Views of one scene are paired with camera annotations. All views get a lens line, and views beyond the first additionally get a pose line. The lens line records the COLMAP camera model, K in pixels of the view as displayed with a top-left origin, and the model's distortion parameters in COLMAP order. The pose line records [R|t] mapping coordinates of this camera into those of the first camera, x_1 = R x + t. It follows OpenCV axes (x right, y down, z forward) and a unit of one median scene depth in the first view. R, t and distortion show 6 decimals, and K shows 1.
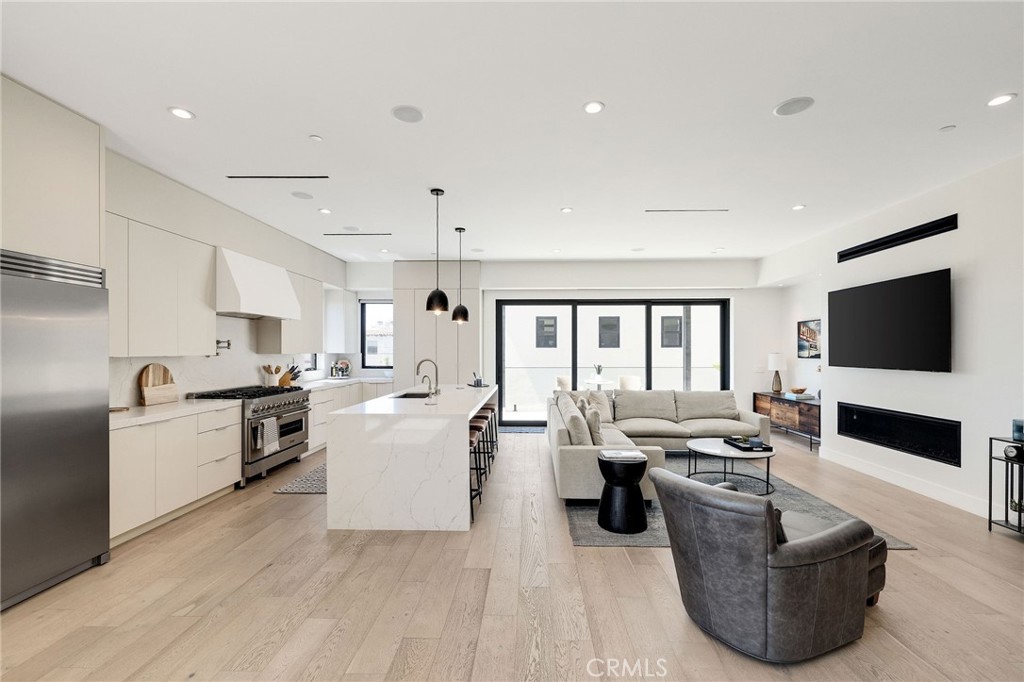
lens RADIAL K [[443.6, 0, 516.9], [0, 443.6, 350.8], [0, 0, 1]] dist [-0.002727, -0.000036]
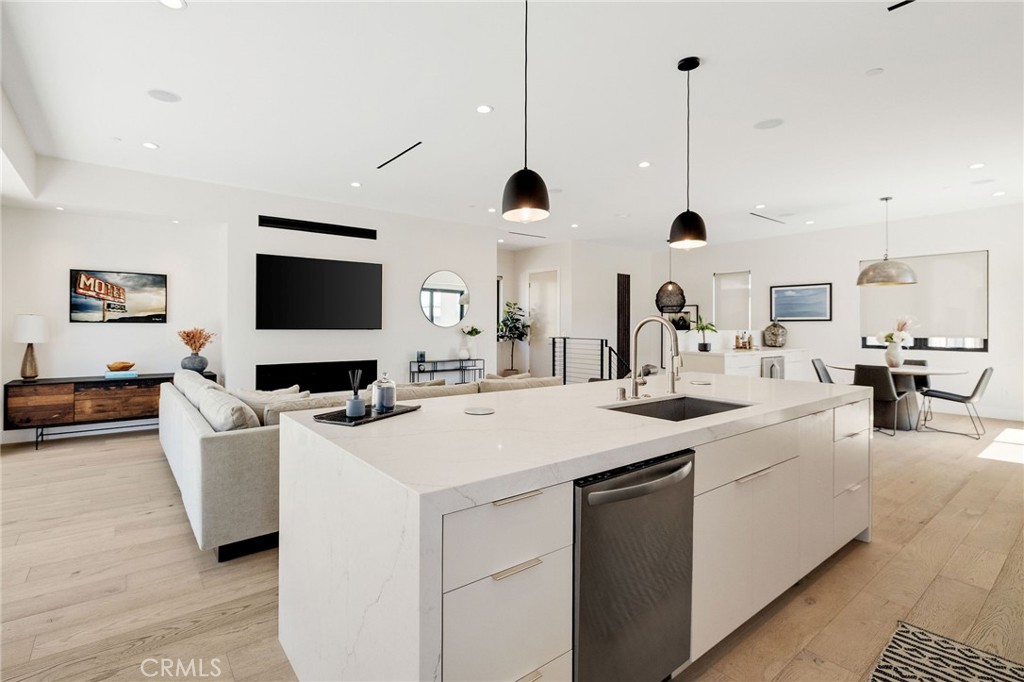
lens RADIAL K [[475.6, 0, 486.9], [0, 475.6, 325.7], [0, 0, 1]] dist [0.002418, 0.000377]
pose [[-0.617604, 0.000952, 0.786488, -0.411596], [-0.002614, 0.999991, -0.003264, 0.027017], [-0.786485, -0.004072, -0.617596, 1.187277]]
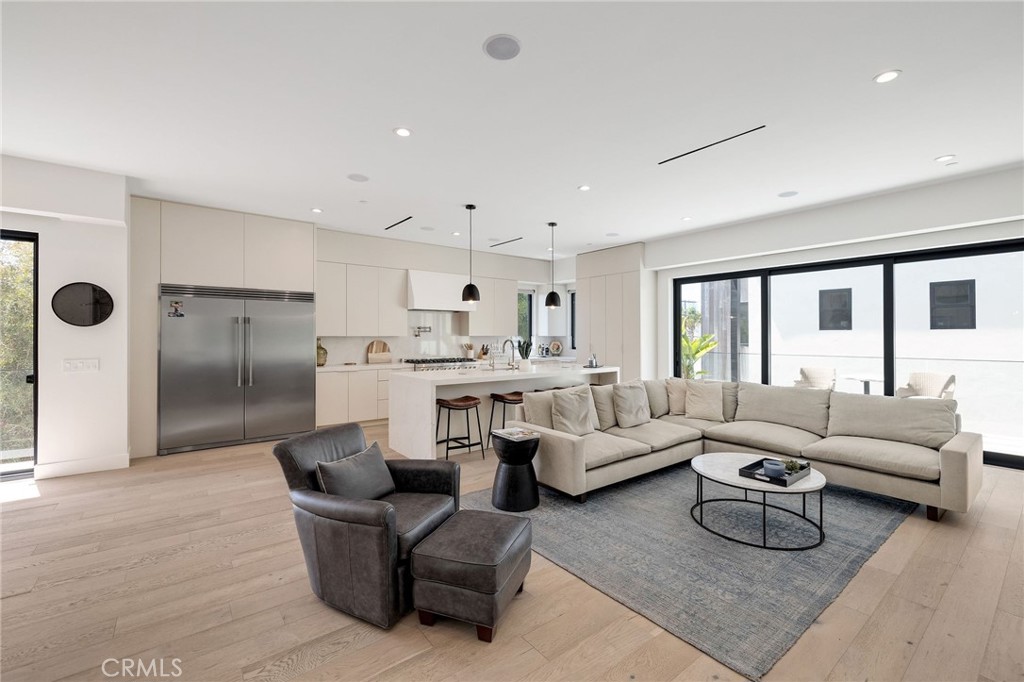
lens RADIAL K [[429.5, 0, 513.9], [0, 429.5, 332.5], [0, 0, 1]] dist [-0.007520, 0.000574]
pose [[0.634017, -0.005948, -0.773296, 0.614625], [-0.001109, 0.999962, -0.008601, 0.007933], [0.773318, 0.006310, 0.633987, 0.233732]]
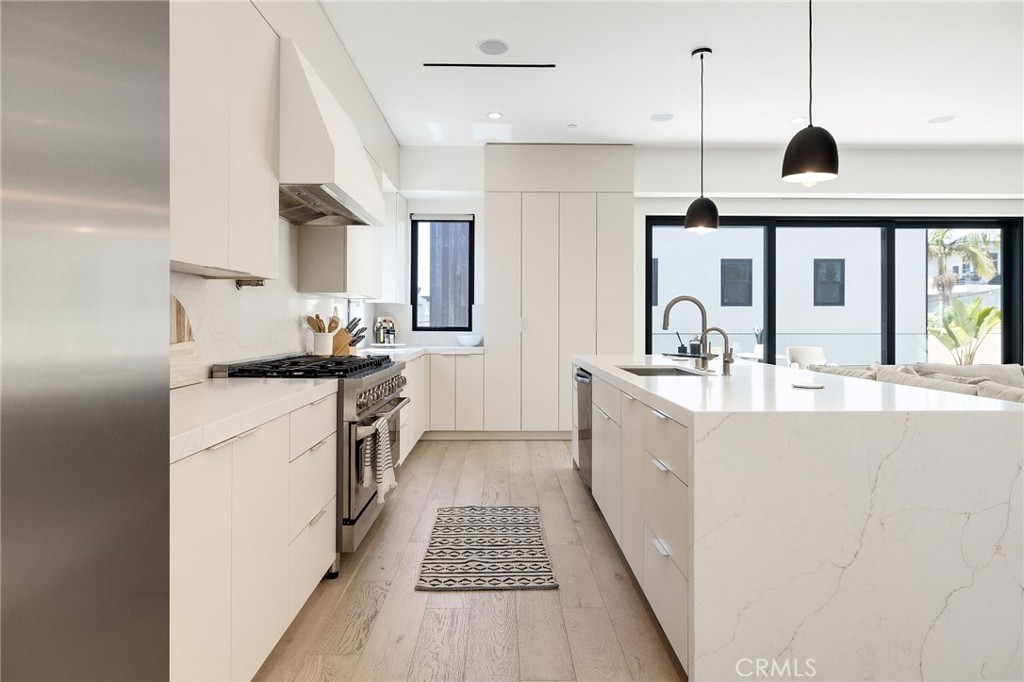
lens RADIAL K [[579.4, 0, 505.4], [0, 579.4, 322.8], [0, 0, 1]] dist [-0.001349, 0.002015]
pose [[0.999181, 0.001856, 0.040431, -0.368699], [-0.001839, 0.999998, -0.000472, 0.041181], [-0.040432, 0.000397, 0.999182, 0.317219]]
